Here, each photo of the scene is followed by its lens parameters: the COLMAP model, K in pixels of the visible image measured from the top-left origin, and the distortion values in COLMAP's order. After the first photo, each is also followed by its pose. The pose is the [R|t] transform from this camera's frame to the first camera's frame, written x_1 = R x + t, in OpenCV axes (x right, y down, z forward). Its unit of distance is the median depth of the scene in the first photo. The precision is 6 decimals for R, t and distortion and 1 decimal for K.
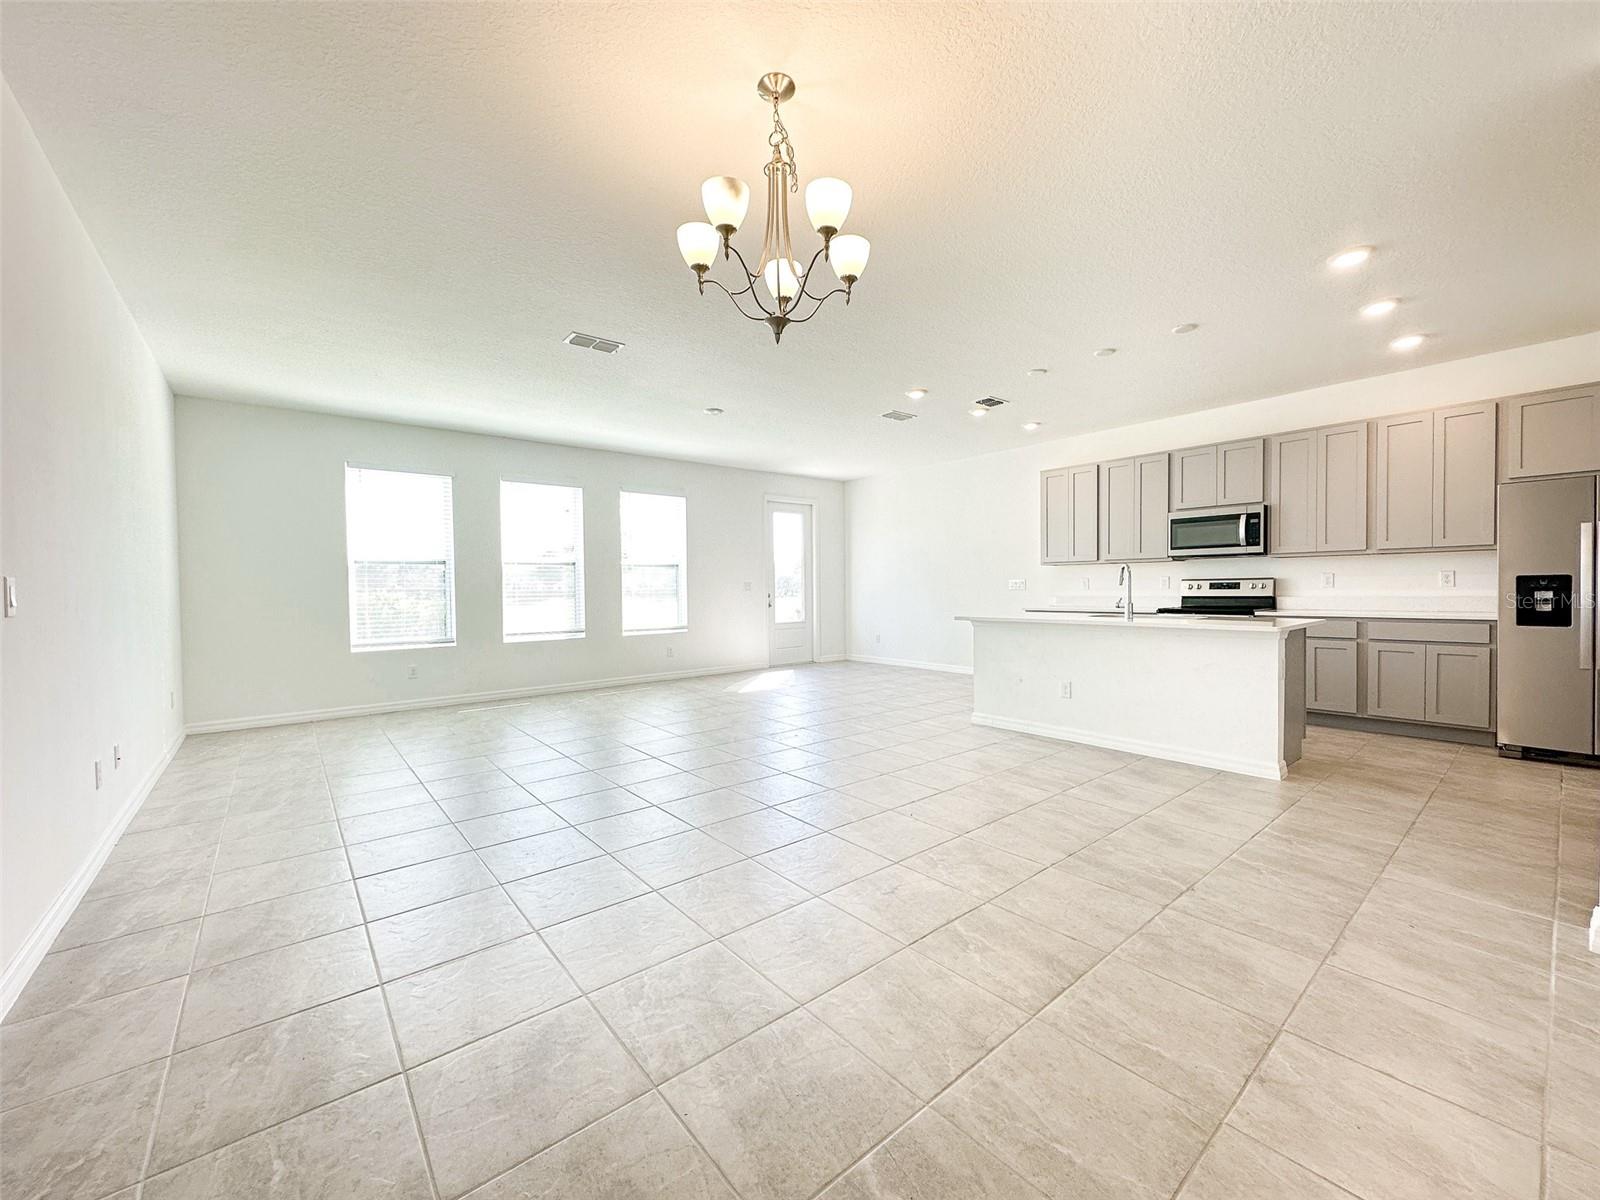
lens RADIAL K [[635.9, 0, 799.2], [0, 635.9, 601.4], [0, 0, 1]] dist [-0.000071, 0.000167]
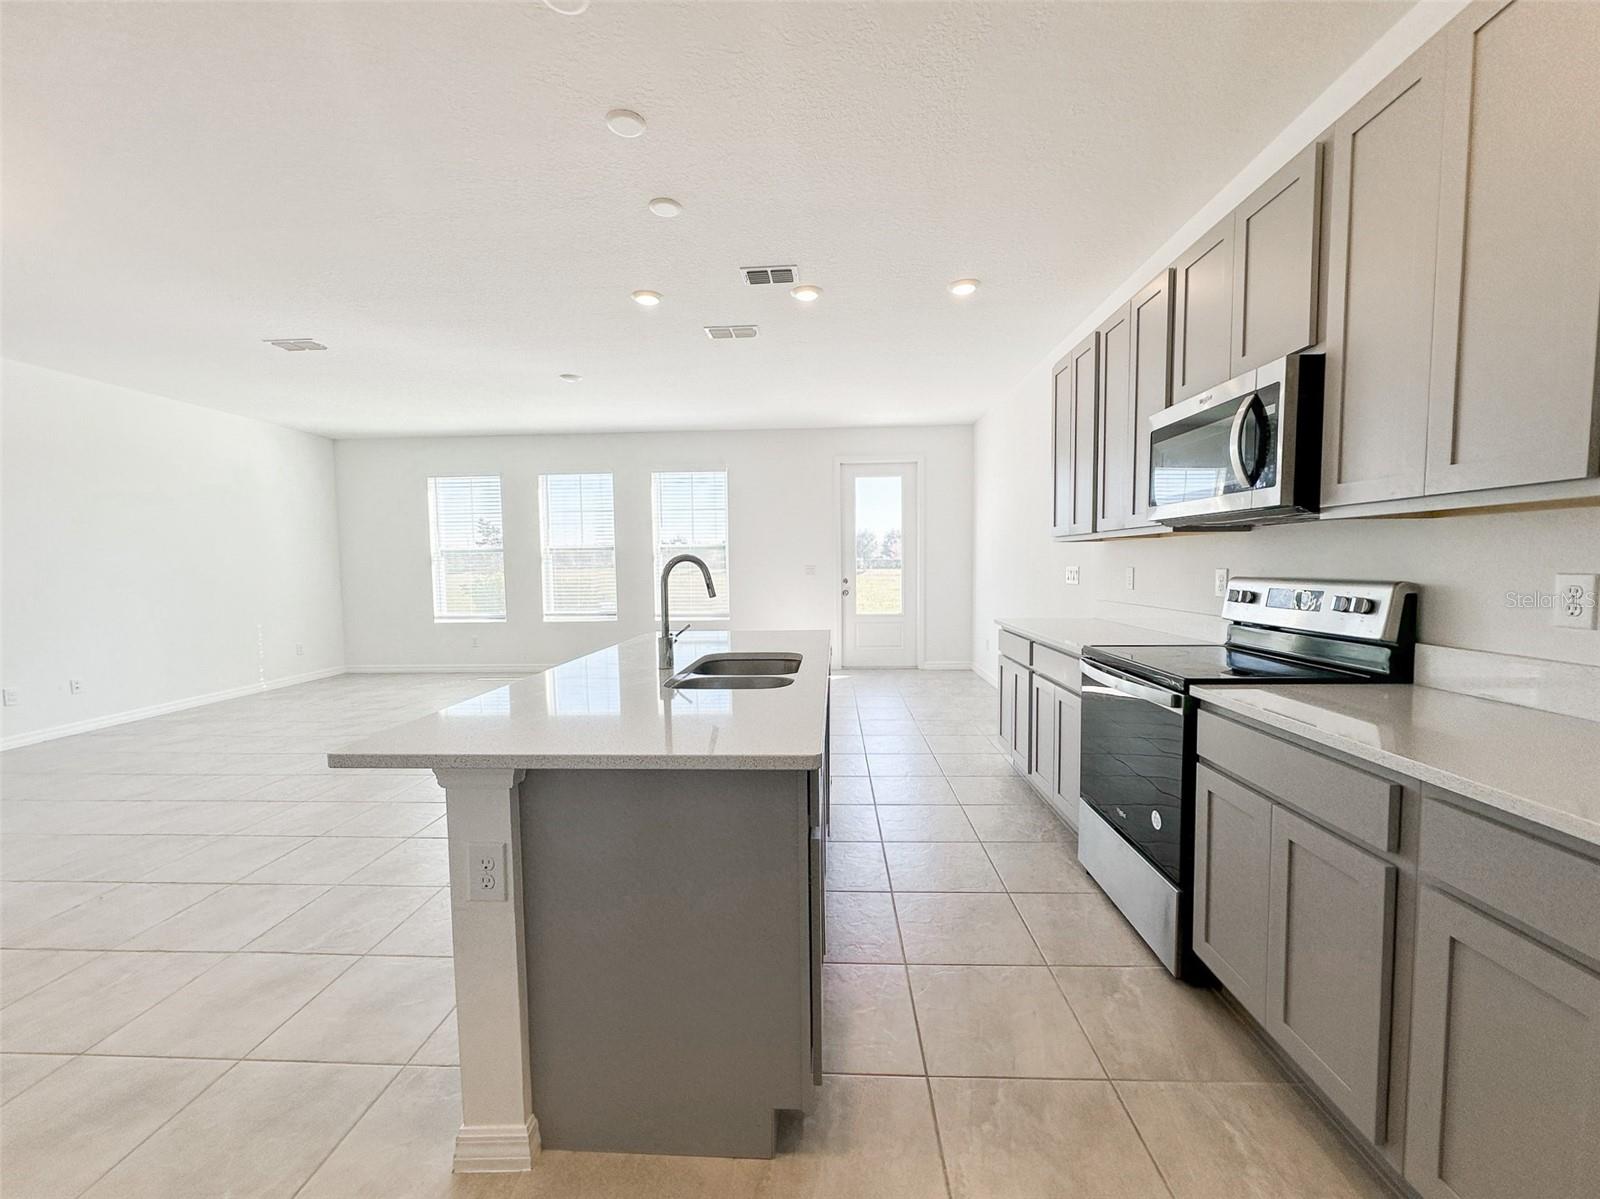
lens RADIAL K [[635.5, 0, 800.0], [0, 635.5, 599.5], [0, 0, 1]] dist [-0.010487, 0.000014]
pose [[0.744835, 0.041303, -0.665970, 0.756751], [-0.011794, 0.998741, 0.048751, -0.040935], [0.667145, -0.028457, 0.744384, 0.590657]]
